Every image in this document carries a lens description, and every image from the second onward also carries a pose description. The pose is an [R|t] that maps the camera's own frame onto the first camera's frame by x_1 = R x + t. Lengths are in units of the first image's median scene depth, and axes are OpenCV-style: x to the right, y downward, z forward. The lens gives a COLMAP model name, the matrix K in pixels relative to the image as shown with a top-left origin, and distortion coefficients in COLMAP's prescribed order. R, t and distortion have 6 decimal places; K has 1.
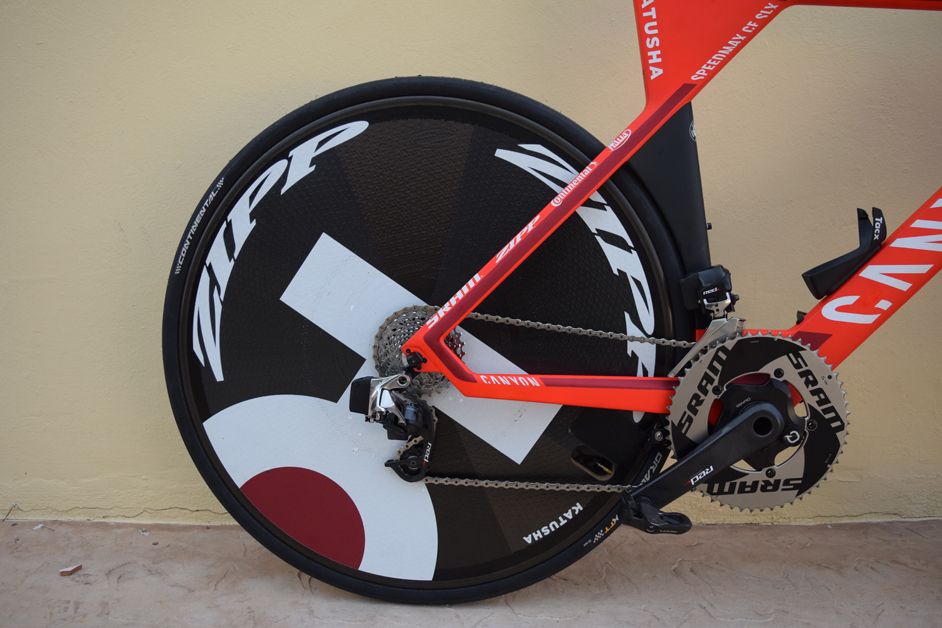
lens RADIAL K [[820.2, 0, 471.0], [0, 820.2, 314.0], [0, 0, 1]] dist [-0.086311, 0.013088]
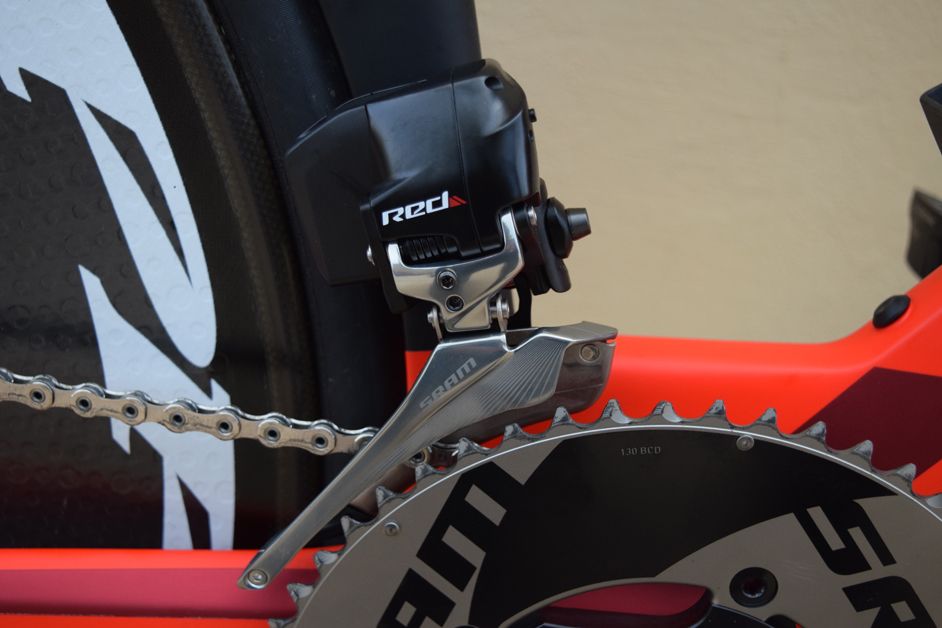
lens RADIAL K [[1266.0, 0, 471.0], [0, 1266.0, 314.0], [0, 0, 1]] dist [-0.041939, -0.017301]
pose [[0.999923, 0.012090, -0.002757, 0.300763], [-0.011058, 0.969982, 0.242925, -0.075321], [0.005612, -0.242876, 0.970041, 0.683483]]
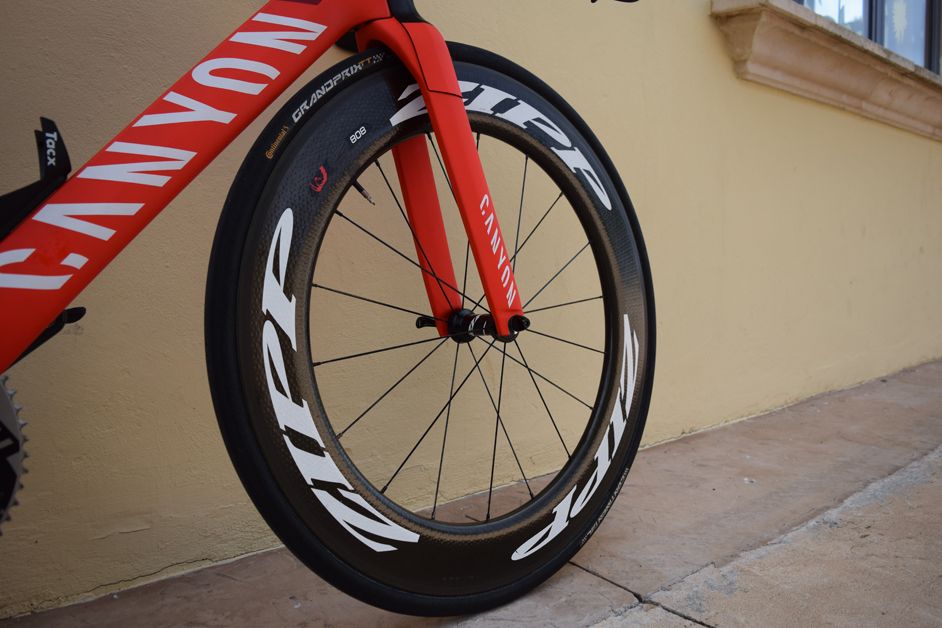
lens RADIAL K [[746.3, 0, 471.0], [0, 746.3, 314.0], [0, 0, 1]] dist [-0.081656, 0.003750]
pose [[0.766747, -0.056768, 0.639434, 0.373870], [0.127025, 0.989804, -0.064443, 0.117482], [-0.629256, 0.130636, 0.766140, 0.314366]]
